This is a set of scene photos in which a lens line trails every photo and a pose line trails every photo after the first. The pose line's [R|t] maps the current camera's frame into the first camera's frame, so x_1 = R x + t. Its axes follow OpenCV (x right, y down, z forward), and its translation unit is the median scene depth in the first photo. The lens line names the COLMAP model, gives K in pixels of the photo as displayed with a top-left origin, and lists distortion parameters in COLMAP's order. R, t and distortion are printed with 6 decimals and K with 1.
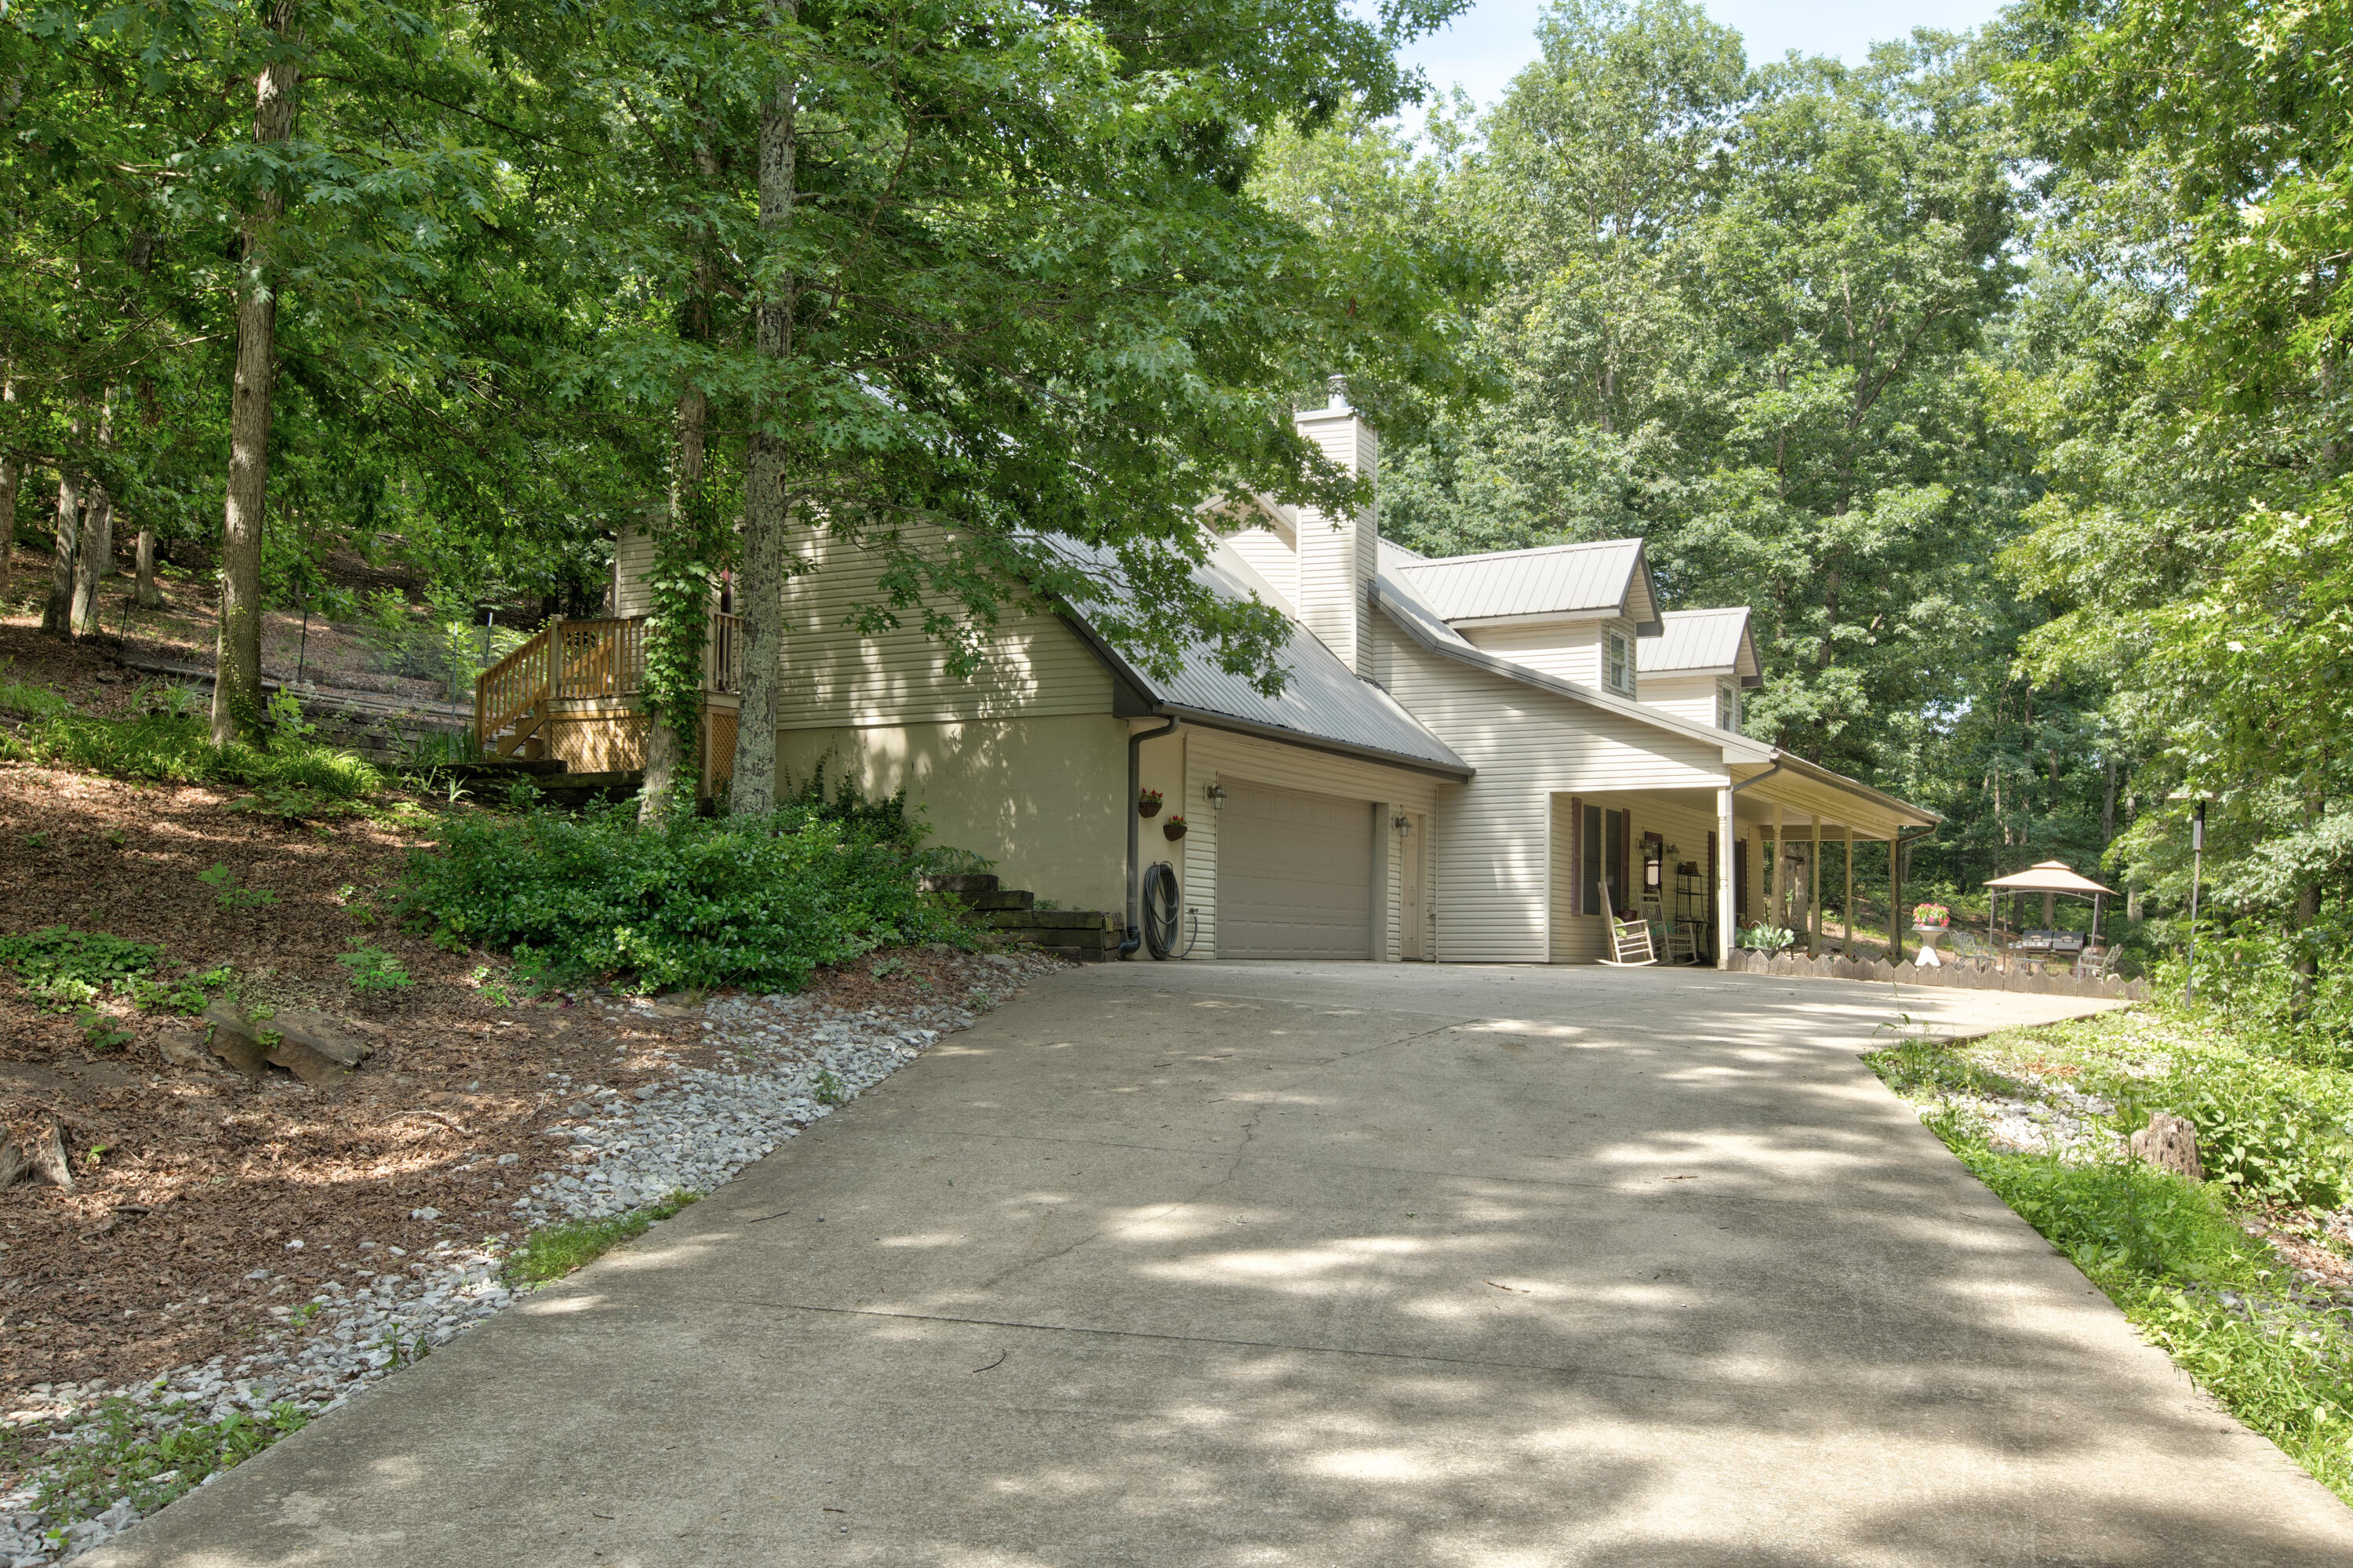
lens RADIAL K [[2033.3, 0, 1176.5], [0, 2033.3, 784.0], [0, 0, 1]] dist [-0.001570, 0.001254]
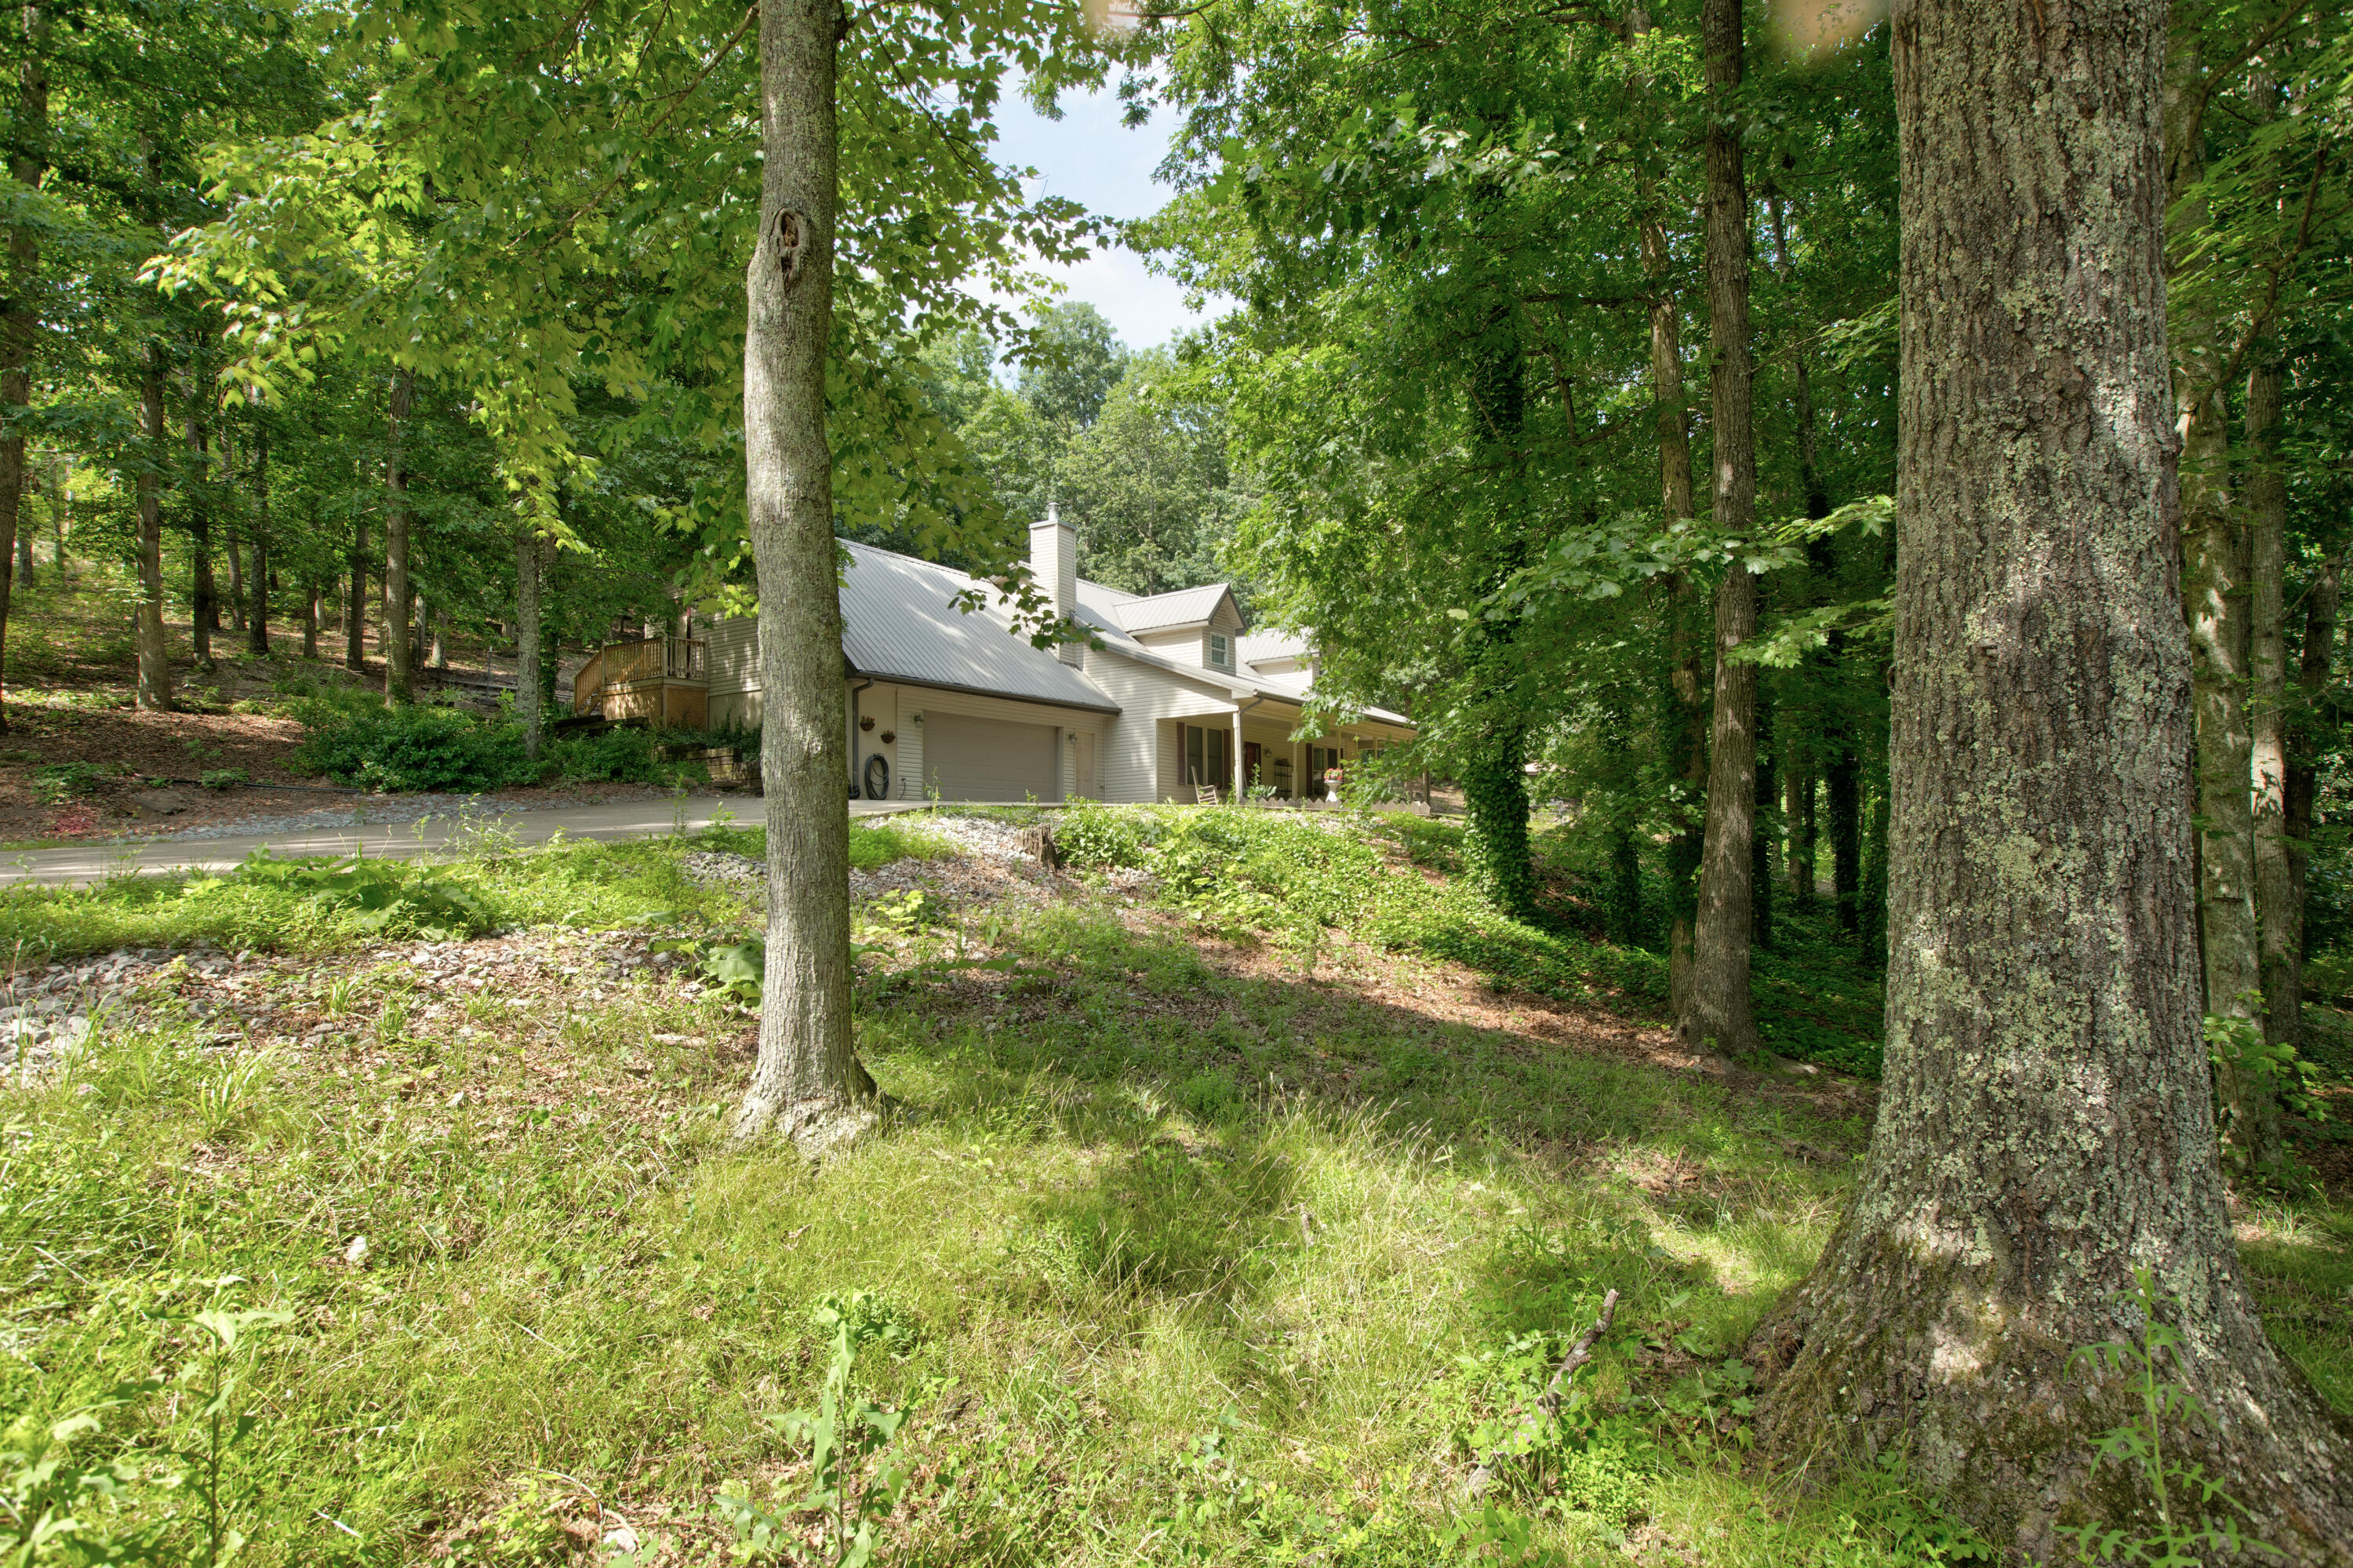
lens RADIAL K [[1164.1, 0, 1176.5], [0, 1164.1, 784.0], [0, 0, 1]] dist [0.001351, -0.000380]
pose [[0.995668, -0.031257, -0.087574, 0.216245], [0.033383, 0.999180, 0.022918, 0.029585], [0.086786, -0.025742, 0.995894, -0.052221]]
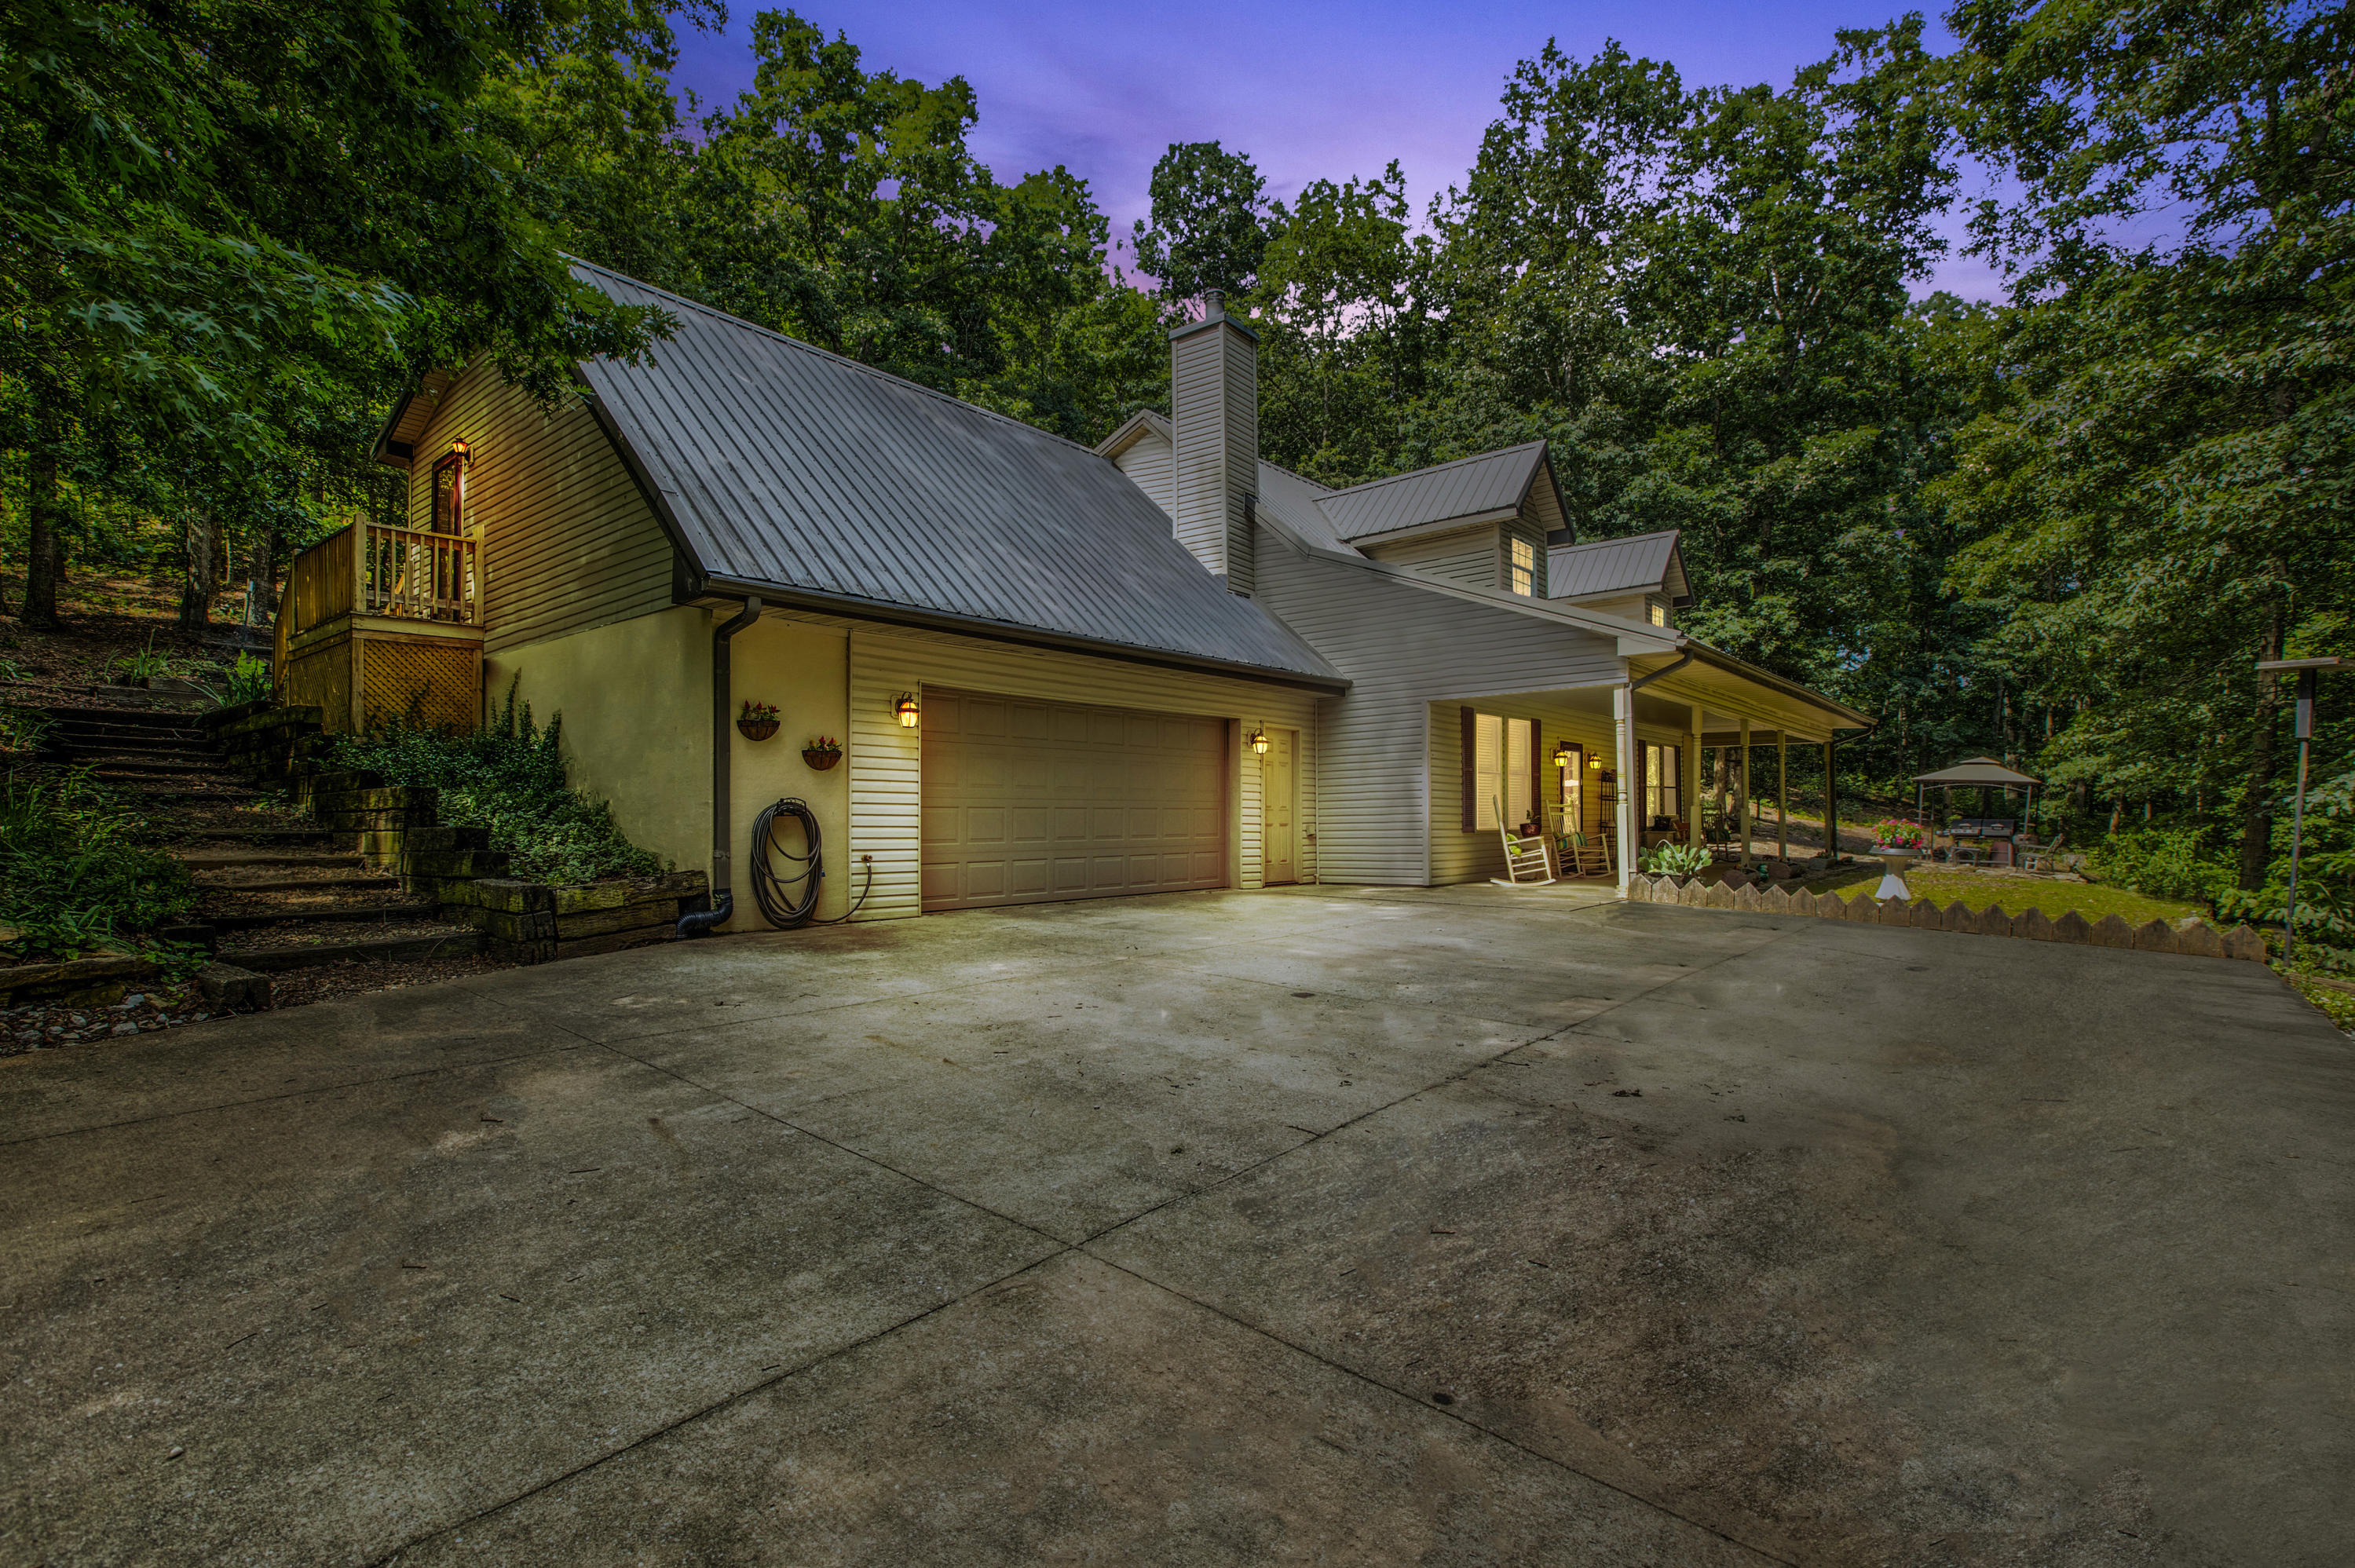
lens RADIAL K [[1083.3, 0, 1177.5], [0, 1083.3, 784.0], [0, 0, 1]] dist [0.002566, -0.000047]
pose [[0.981661, -0.026079, -0.188841, 0.120640], [0.034997, 0.998416, 0.044045, 0.011691], [0.187393, -0.049846, 0.981020, 0.364045]]
